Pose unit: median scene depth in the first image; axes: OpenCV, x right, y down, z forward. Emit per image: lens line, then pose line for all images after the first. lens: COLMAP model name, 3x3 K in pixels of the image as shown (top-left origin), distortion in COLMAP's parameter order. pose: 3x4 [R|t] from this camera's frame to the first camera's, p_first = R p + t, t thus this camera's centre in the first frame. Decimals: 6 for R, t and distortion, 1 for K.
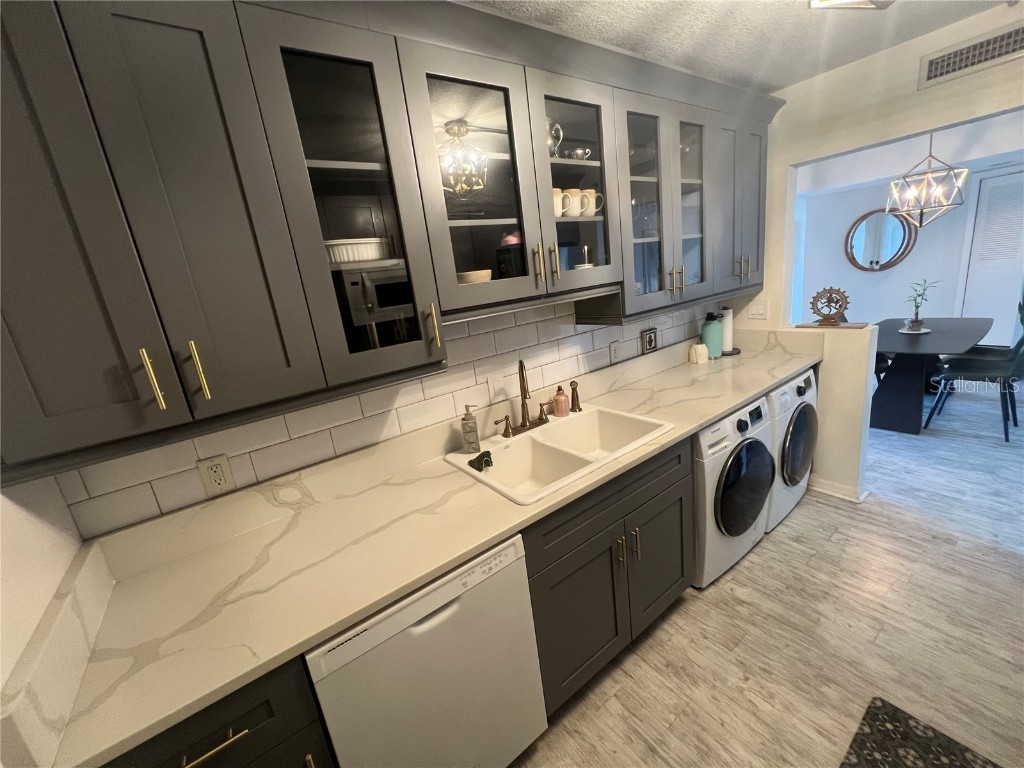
lens RADIAL K [[410.7, 0, 507.1], [0, 410.7, 382.2], [0, 0, 1]] dist [-0.000342, 0.000406]
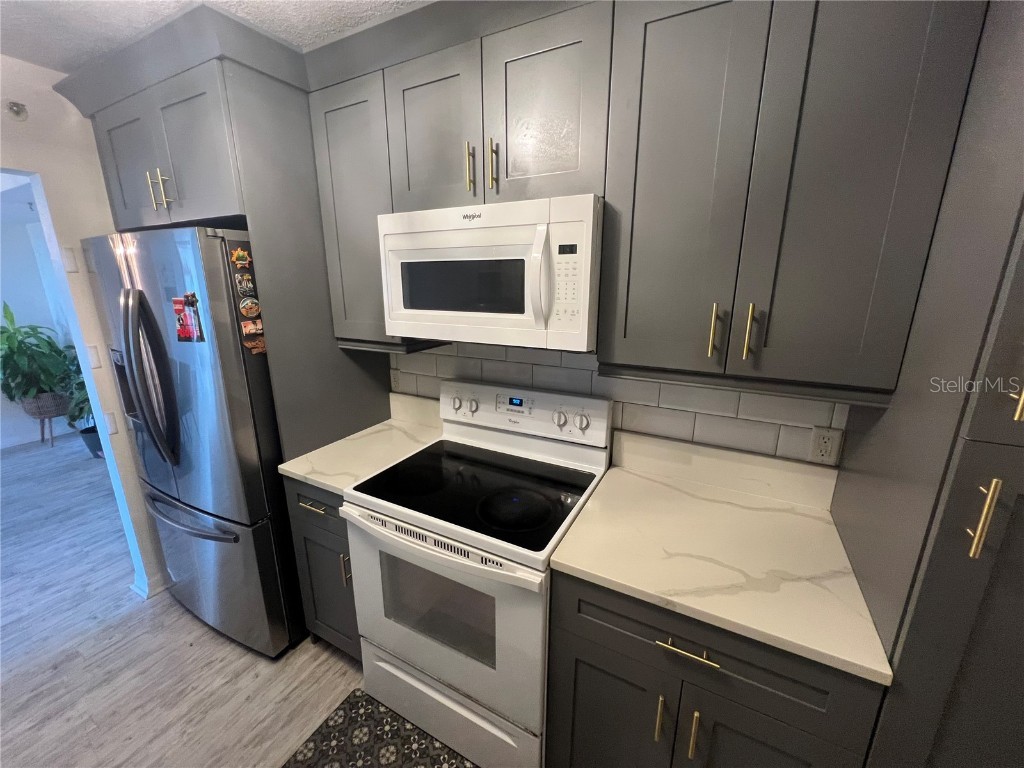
lens RADIAL K [[409.6, 0, 508.5], [0, 409.6, 379.8], [0, 0, 1]] dist [0.000322, 0.000452]
pose [[-0.424800, -0.098507, 0.899912, -0.017969], [0.279370, 0.931280, 0.233816, -0.107296], [-0.861102, 0.350733, -0.368088, 0.385043]]
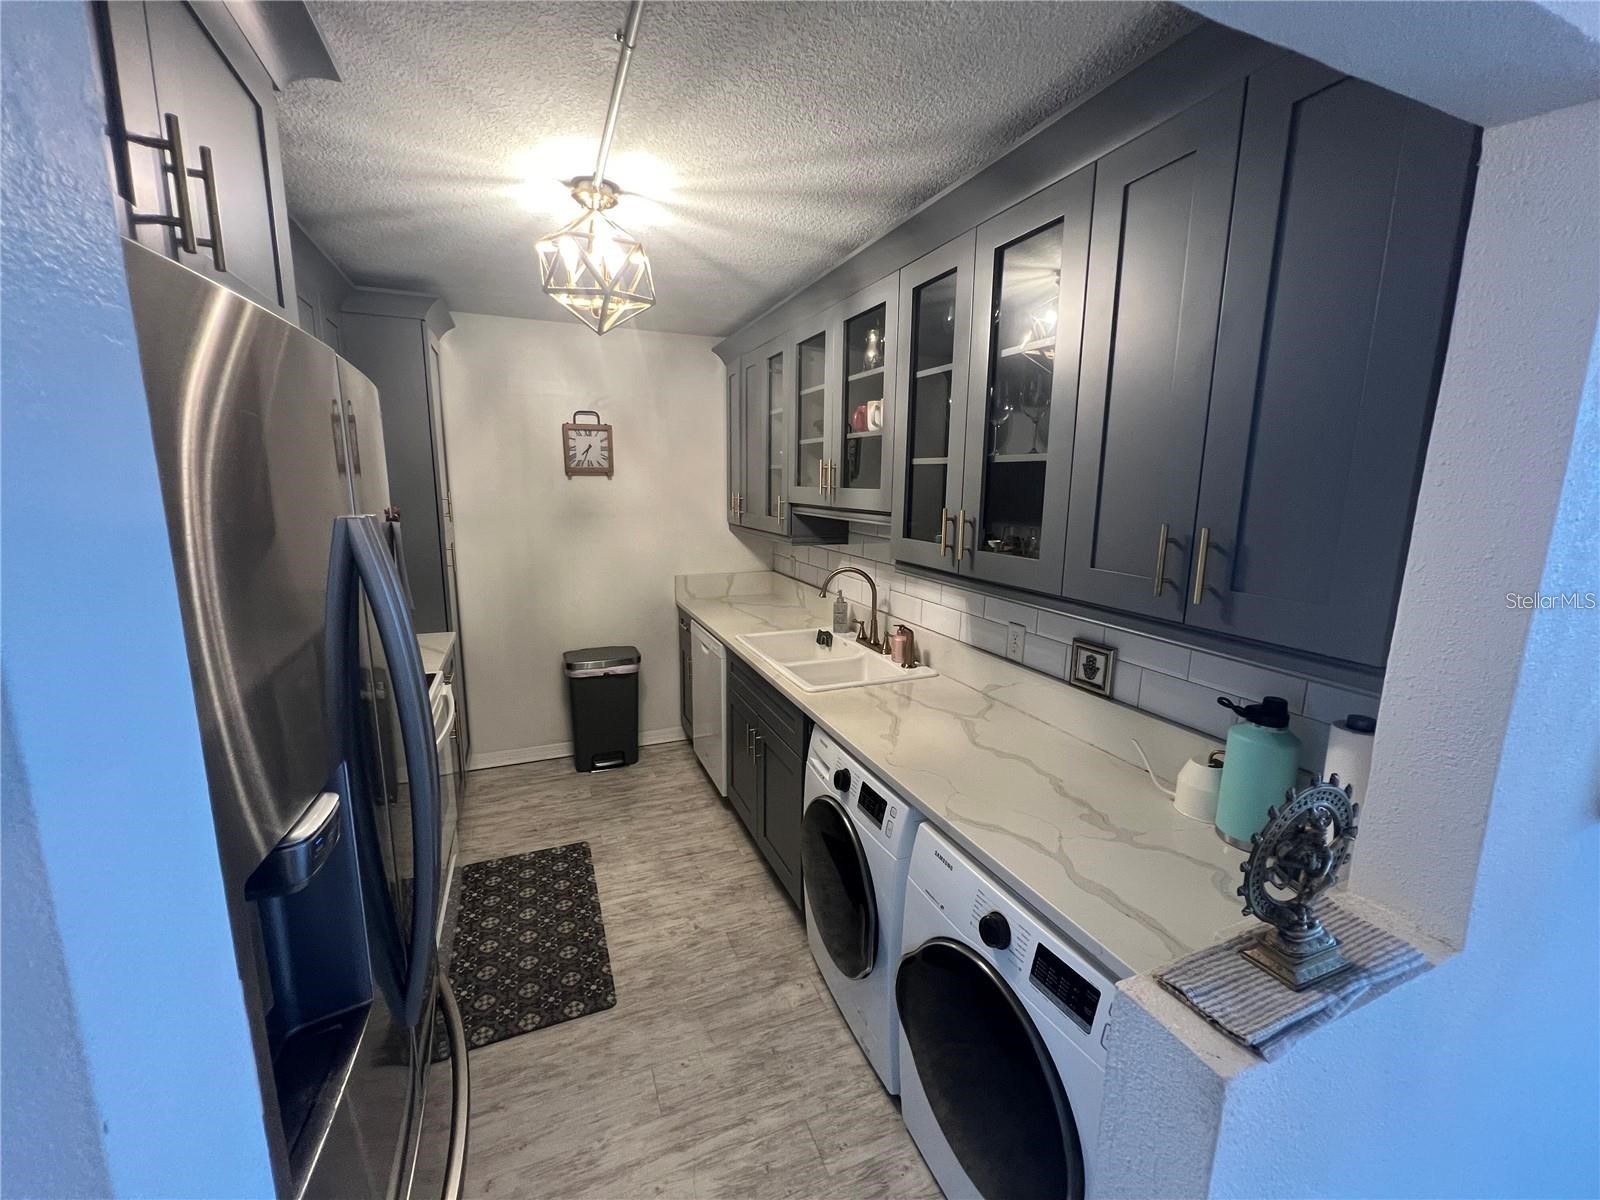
lens RADIAL K [[640.0, 0, 794.6], [0, 640.0, 593.4], [0, 0, 1]] dist [0.000322, 0.000452]
pose [[-0.236033, 0.291369, -0.927034, 1.455457], [-0.222508, 0.912438, 0.343435, -0.474544], [0.945928, 0.287334, -0.150533, 1.052617]]
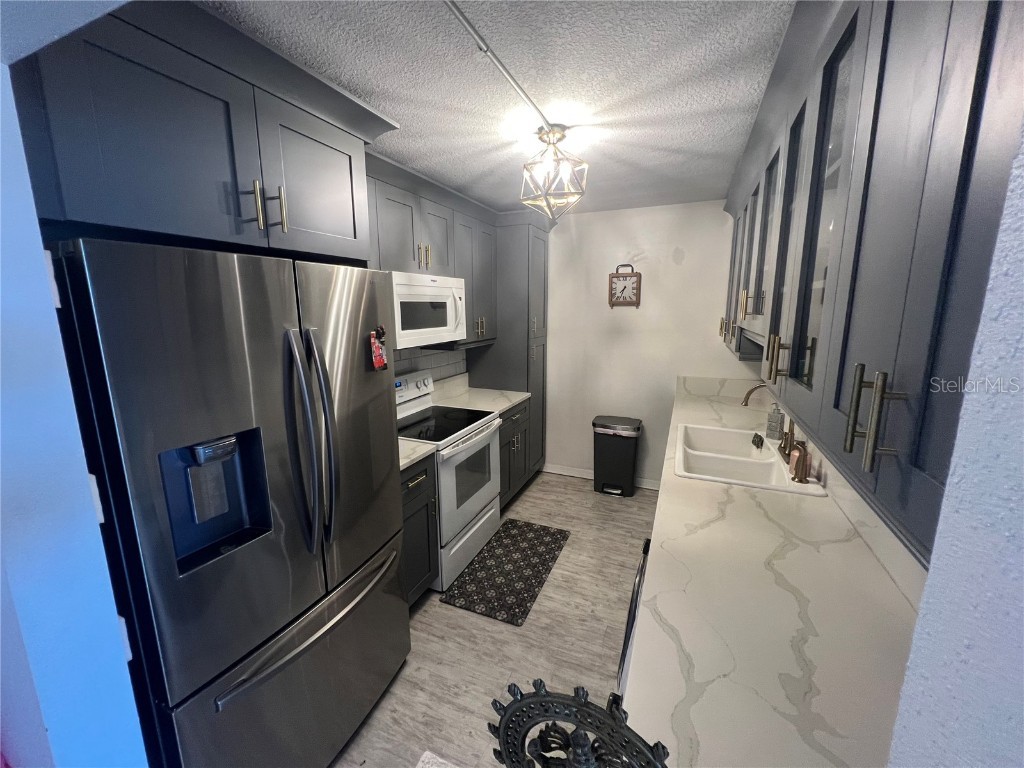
lens RADIAL K [[409.6, 0, 508.5], [0, 409.6, 379.8], [0, 0, 1]] dist [0.000322, 0.000452]
pose [[-0.855914, 0.217298, -0.469247, 1.140418], [-0.014201, 0.897208, 0.441380, -0.528749], [0.516923, 0.384447, -0.764847, 1.402940]]
